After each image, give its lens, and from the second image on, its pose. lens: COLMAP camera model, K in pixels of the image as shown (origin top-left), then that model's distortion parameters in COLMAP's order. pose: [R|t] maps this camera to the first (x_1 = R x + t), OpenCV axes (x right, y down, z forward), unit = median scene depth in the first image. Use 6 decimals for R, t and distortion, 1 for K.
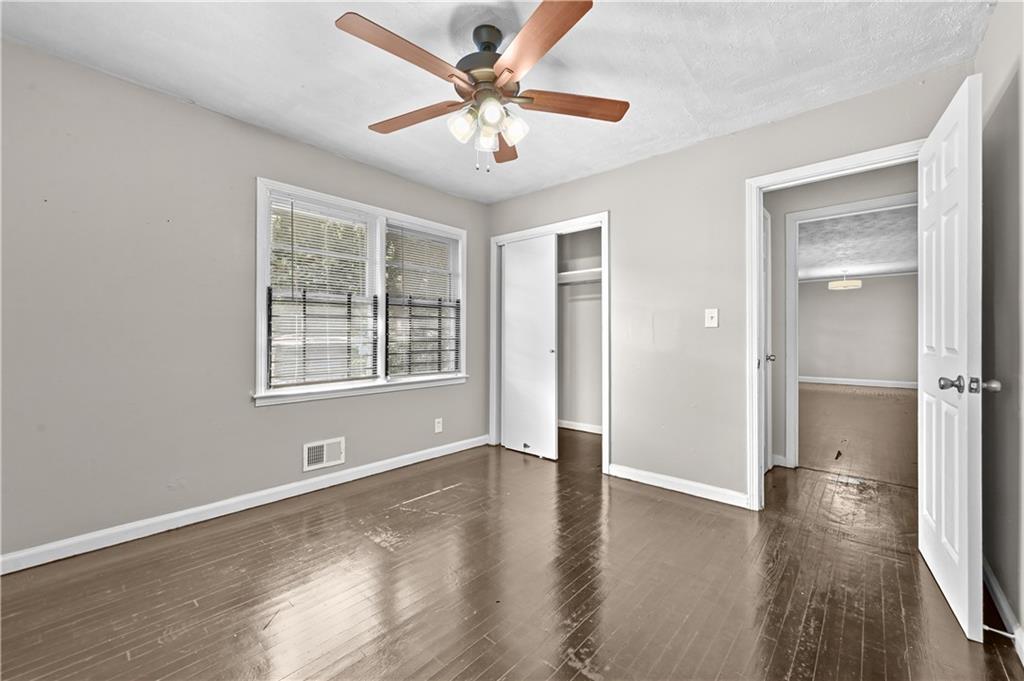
lens RADIAL K [[407.5, 0, 513.5], [0, 407.5, 334.7], [0, 0, 1]] dist [-0.002056, -0.000075]
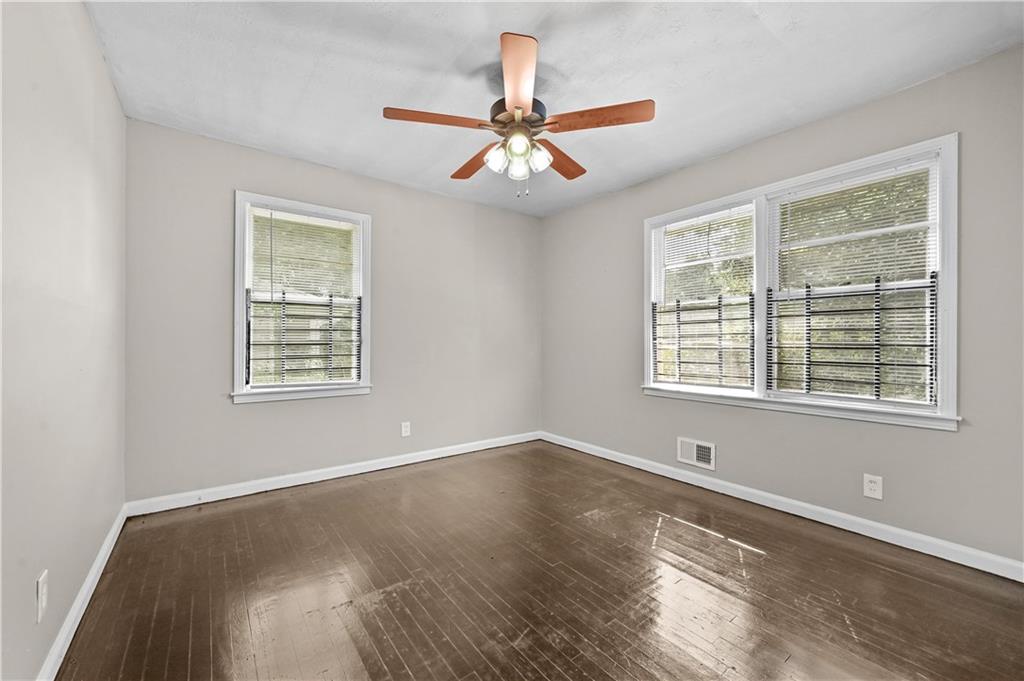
lens RADIAL K [[407.9, 0, 515.7], [0, 407.9, 340.9], [0, 0, 1]] dist [-0.002166, -0.000130]
pose [[-0.193530, -0.003451, -0.981088, 0.599200], [0.001662, 0.999991, -0.003845, 0.006588], [0.981093, -0.002374, -0.193523, 0.682376]]
